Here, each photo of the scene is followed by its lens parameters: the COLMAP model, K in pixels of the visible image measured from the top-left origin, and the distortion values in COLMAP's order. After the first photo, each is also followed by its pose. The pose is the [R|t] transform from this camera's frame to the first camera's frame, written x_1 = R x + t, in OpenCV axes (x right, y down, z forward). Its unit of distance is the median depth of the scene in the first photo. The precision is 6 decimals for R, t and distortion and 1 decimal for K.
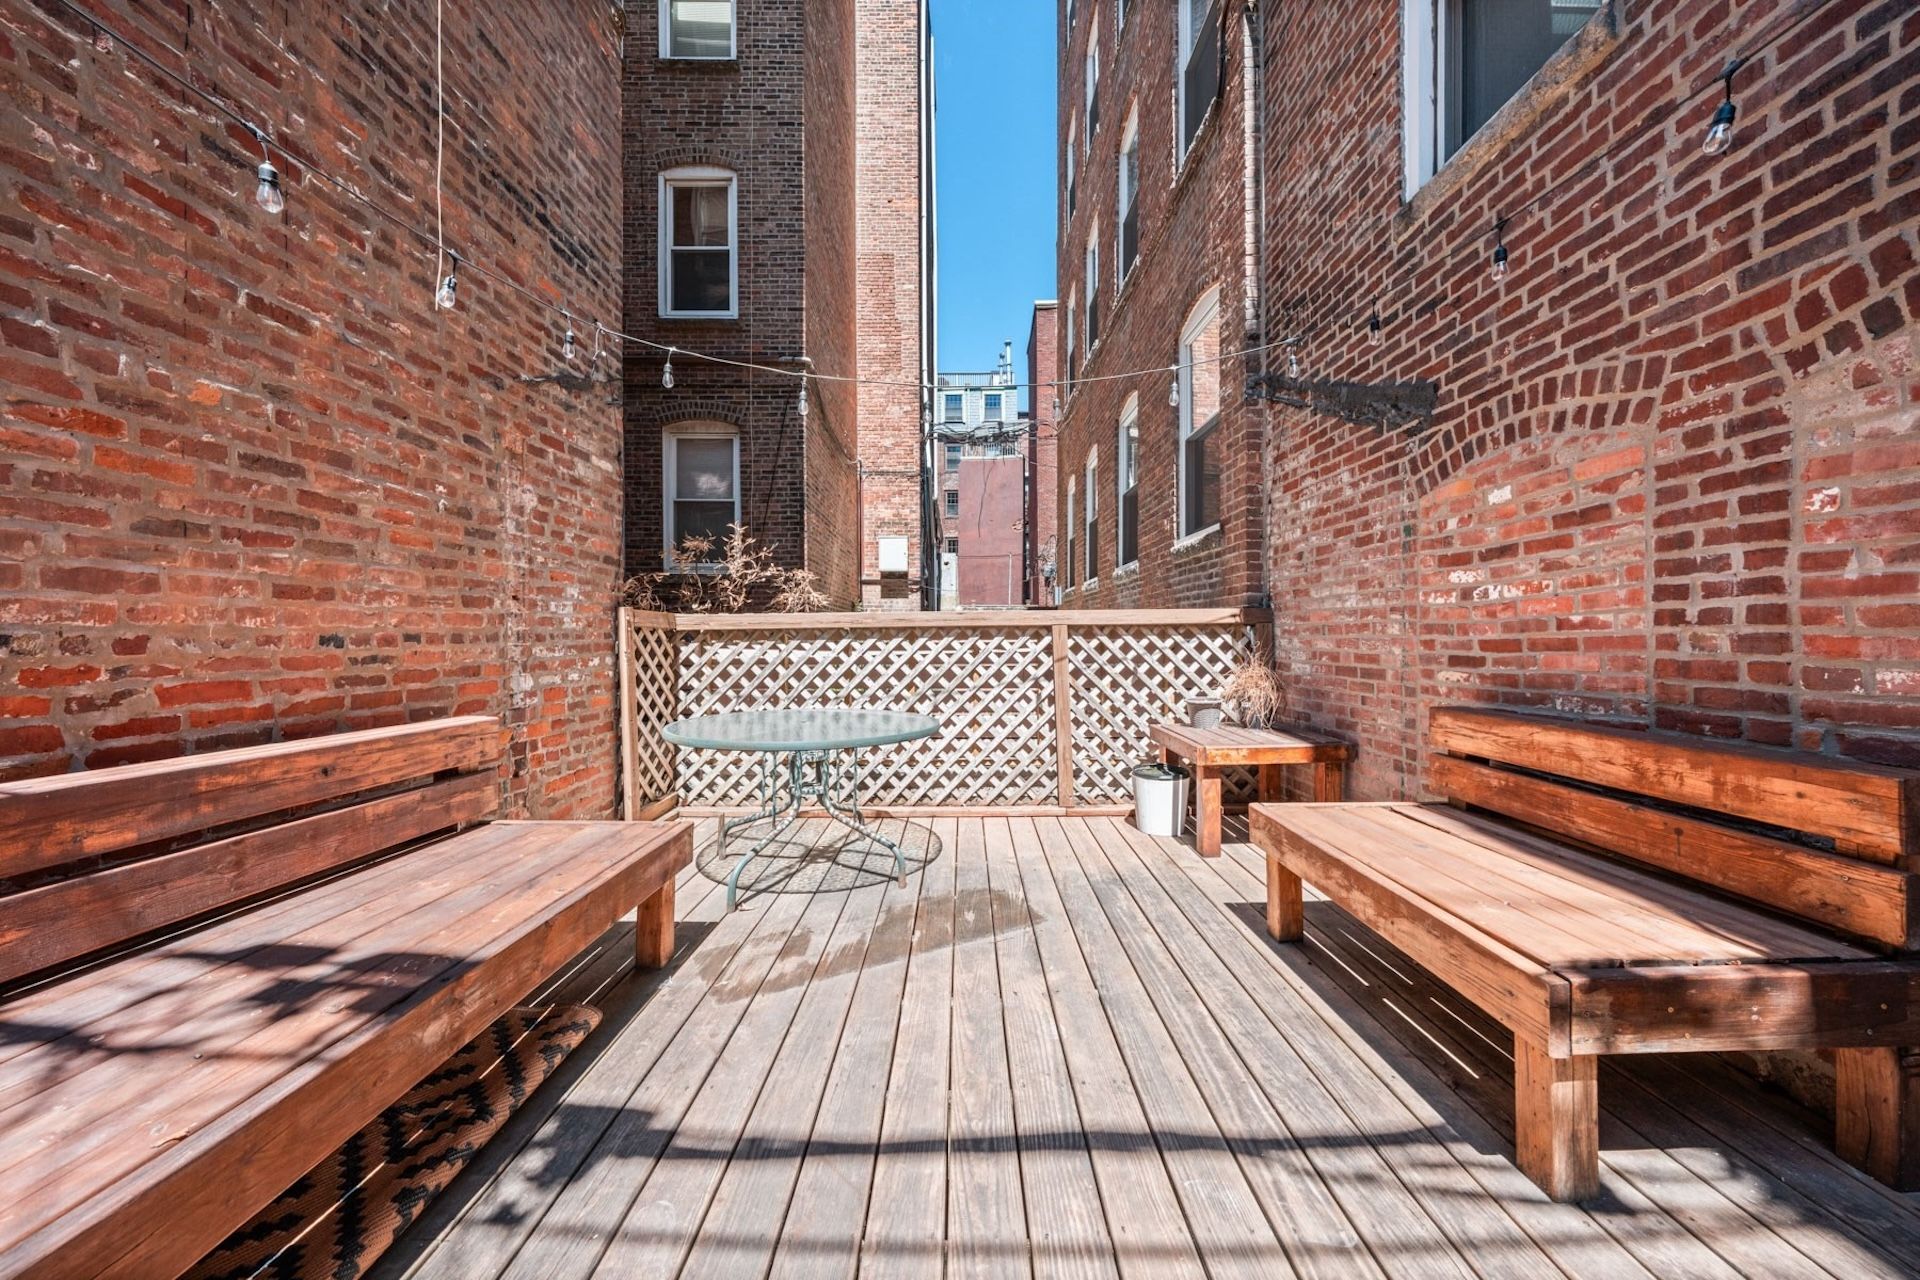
lens RADIAL K [[645.5, 0, 956.5], [0, 645.5, 631.0], [0, 0, 1]] dist [-0.002517, -0.000081]
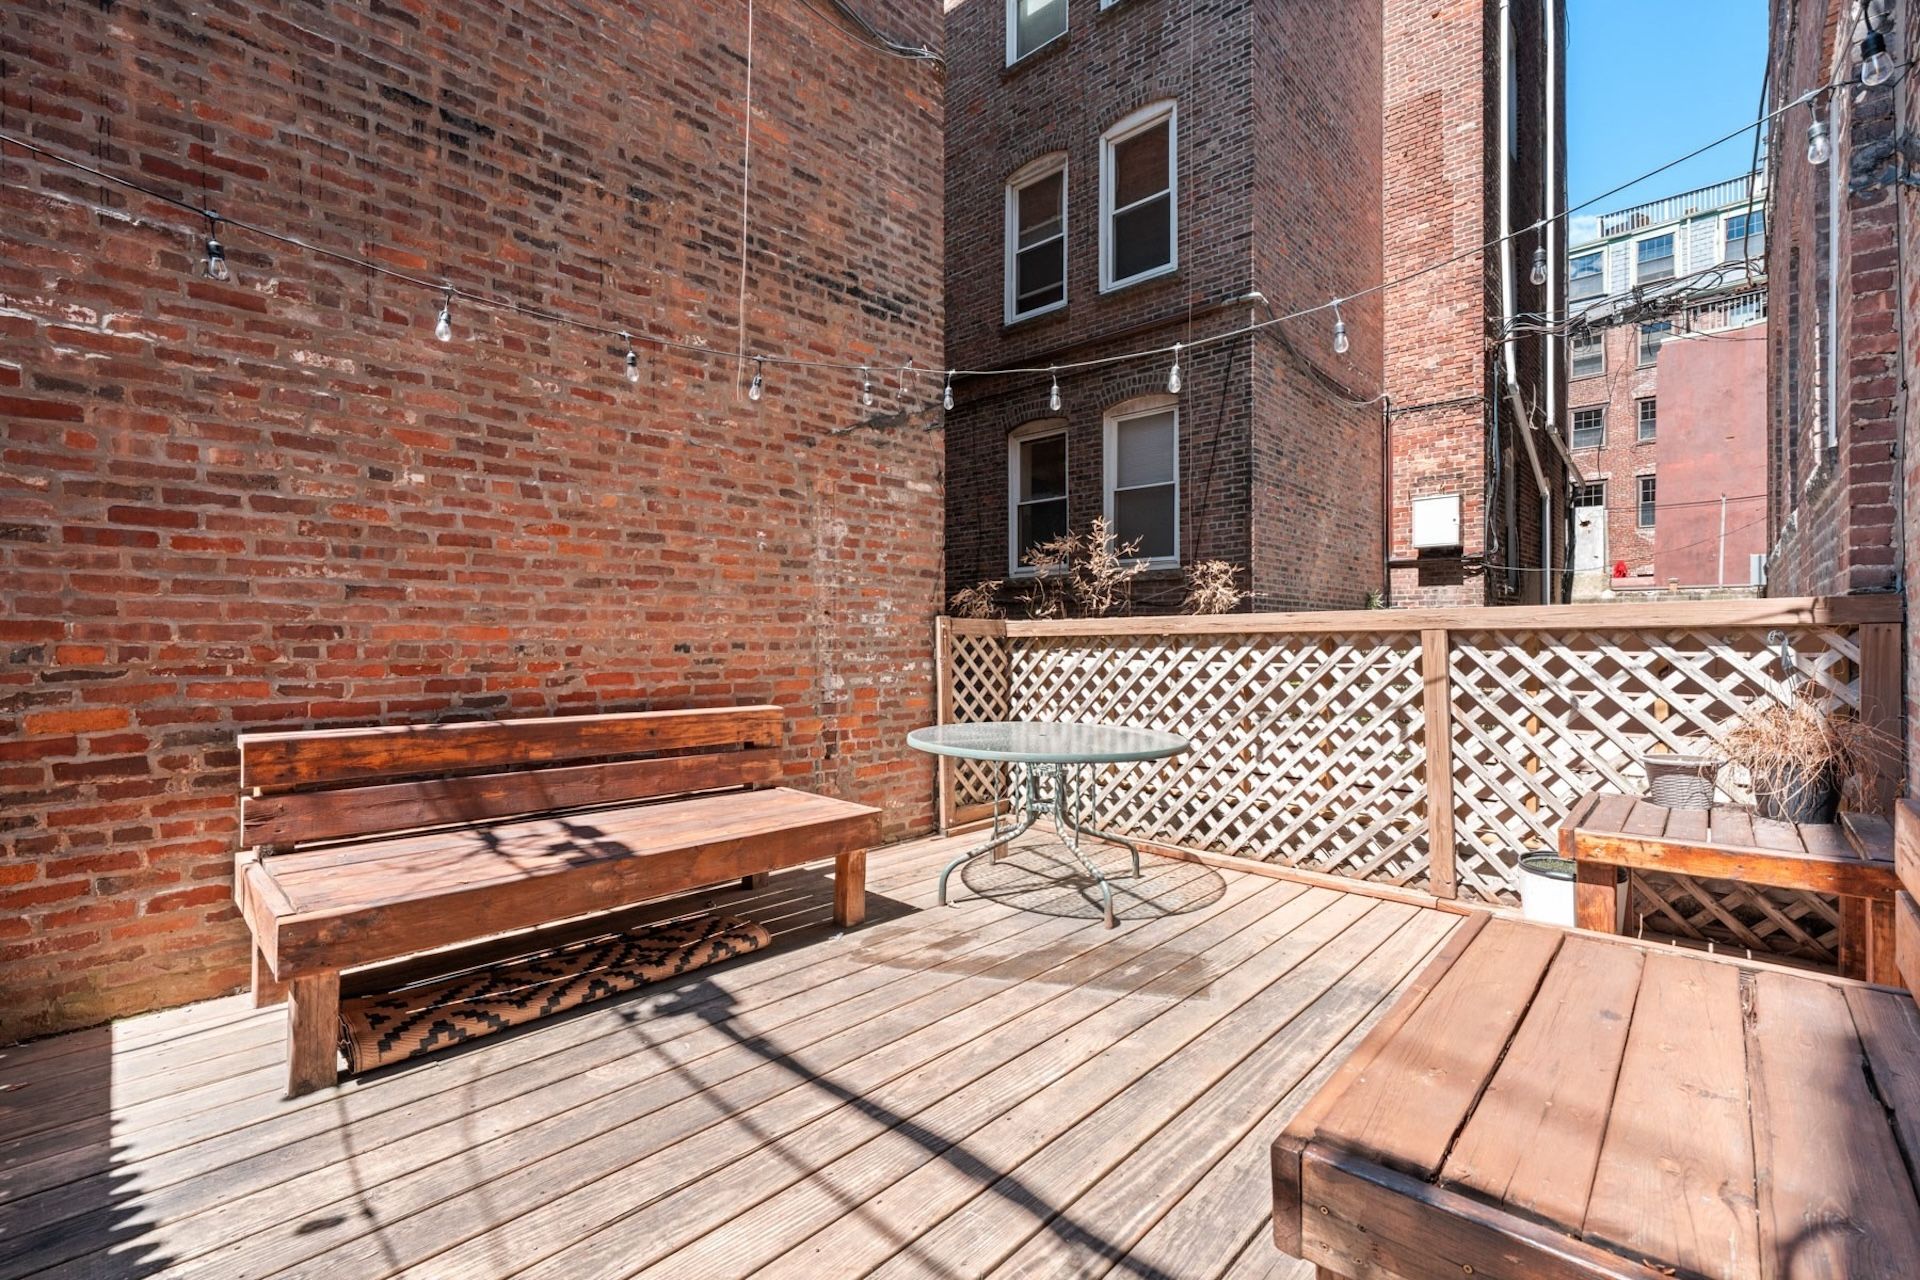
lens RADIAL K [[806.4, 0, 953.9], [0, 806.4, 629.8], [0, 0, 1]] dist [0.001501, -0.000421]
pose [[0.735173, -0.005421, -0.677858, 0.508689], [0.004489, 0.999985, -0.003129, -0.012254], [0.677865, -0.000742, 0.735186, 0.034099]]
